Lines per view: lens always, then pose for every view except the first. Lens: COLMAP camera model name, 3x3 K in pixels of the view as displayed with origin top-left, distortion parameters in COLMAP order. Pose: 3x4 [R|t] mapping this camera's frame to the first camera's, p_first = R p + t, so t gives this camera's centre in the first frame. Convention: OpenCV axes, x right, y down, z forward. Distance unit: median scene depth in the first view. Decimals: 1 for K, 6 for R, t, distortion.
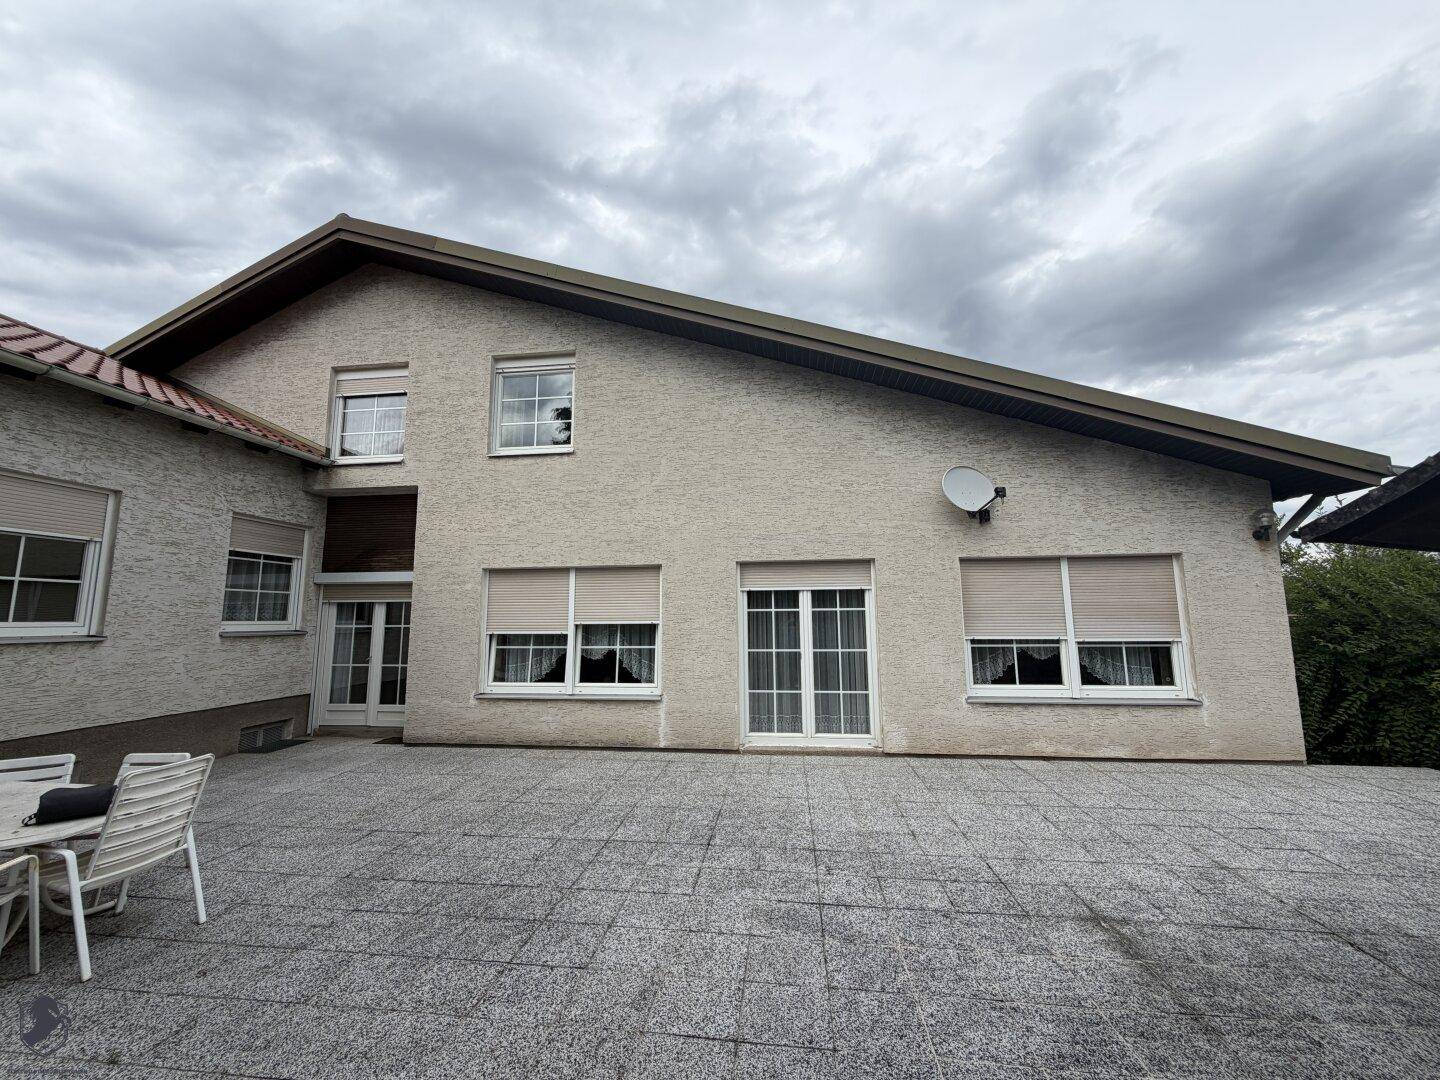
lens RADIAL K [[594.7, 0, 720.0], [0, 594.7, 540.0], [0, 0, 1]] dist [0.012614, -0.000823]
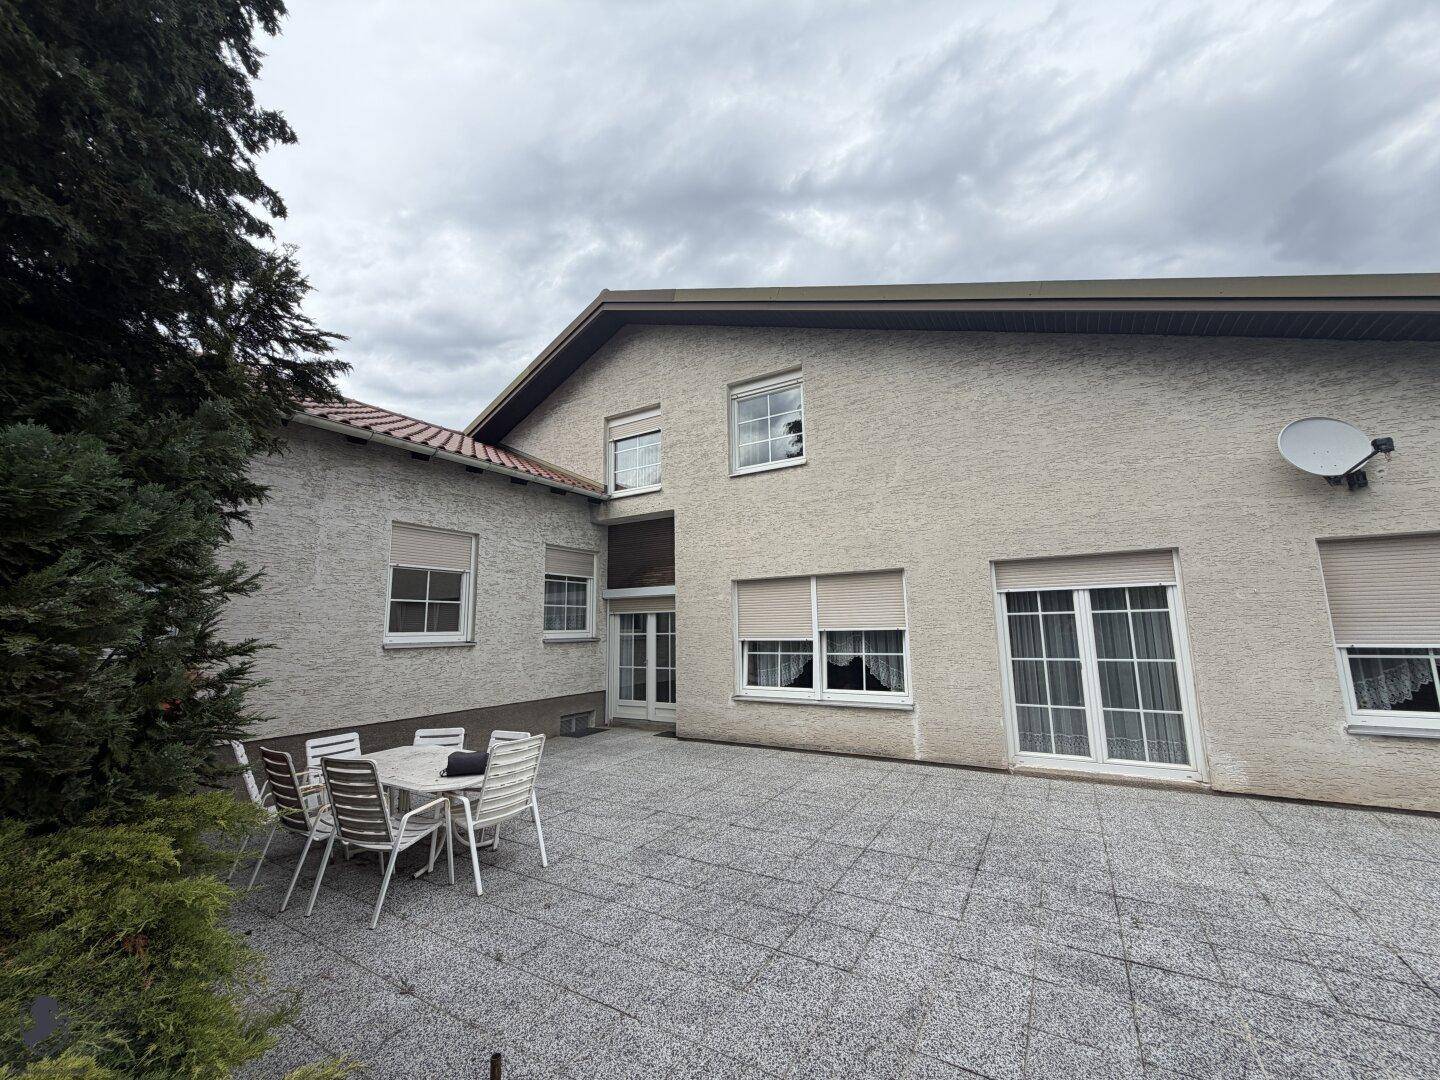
lens RADIAL K [[597.2, 0, 710.8], [0, 597.2, 539.1], [0, 0, 1]] dist [0.015490, 0.003306]
pose [[0.912916, -0.070962, -0.401931, 0.011254], [0.065453, 0.997478, -0.027444, 0.000646], [0.402865, -0.001253, 0.915259, -0.011687]]
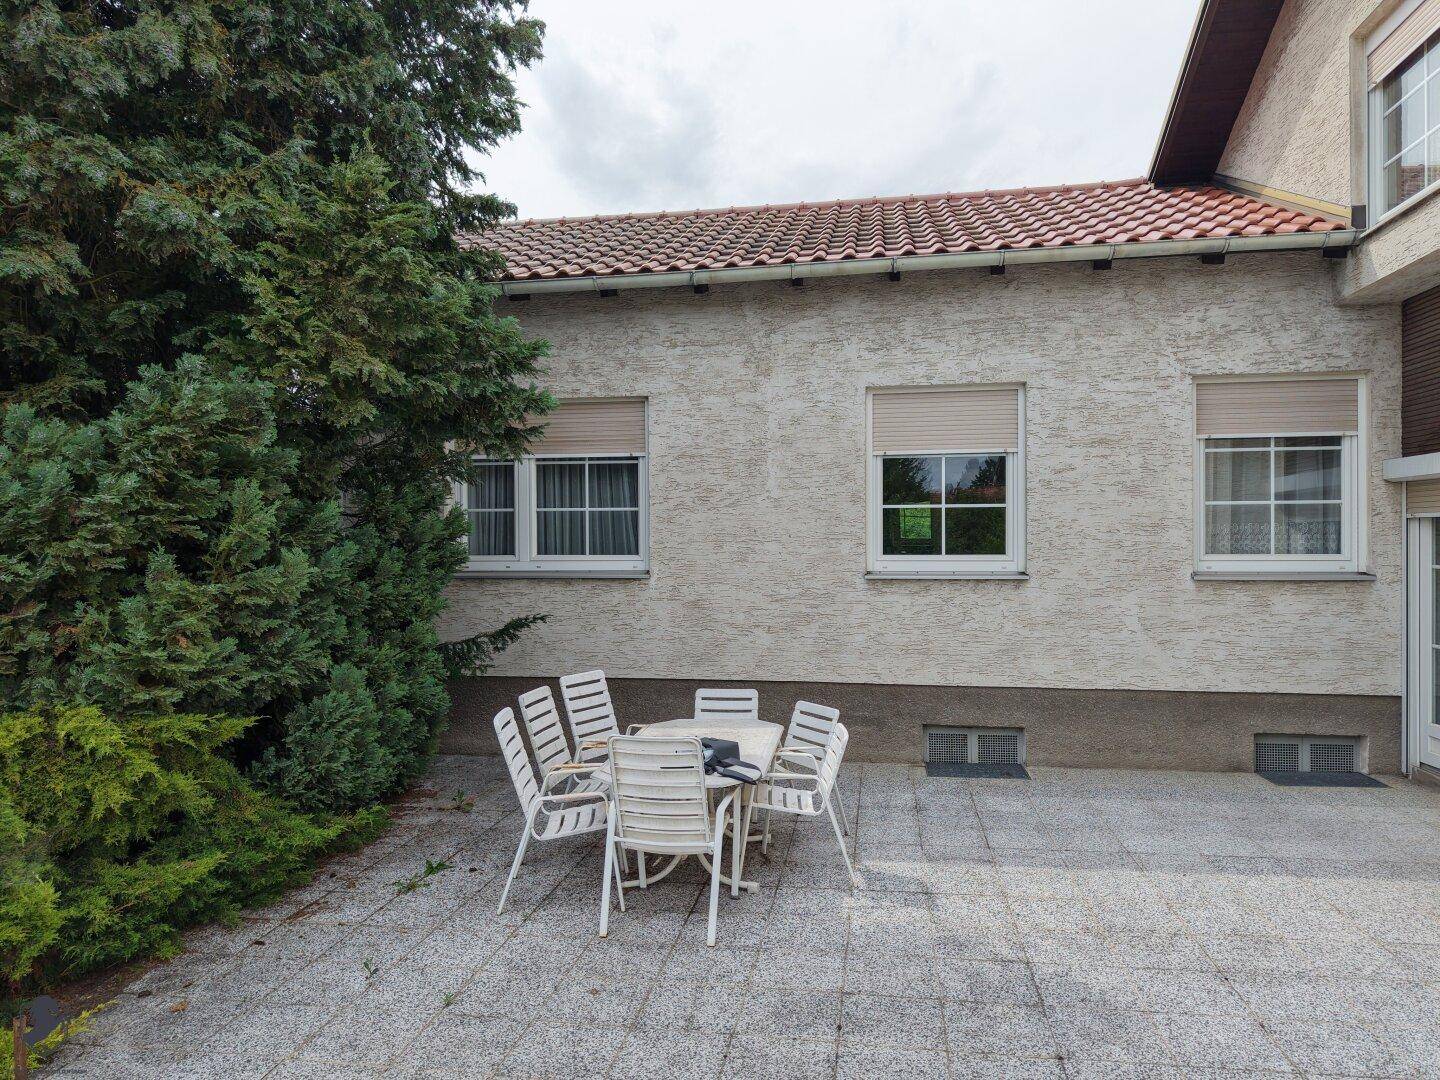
lens RADIAL K [[983.9, 0, 720.0], [0, 983.9, 540.0], [0, 0, 1]] dist [0.053173, -0.073422]
pose [[-0.059696, 0.006329, -0.998197, 0.236227], [0.139011, 0.990289, -0.002035, 0.057804], [0.988490, -0.138882, -0.059996, 0.619179]]
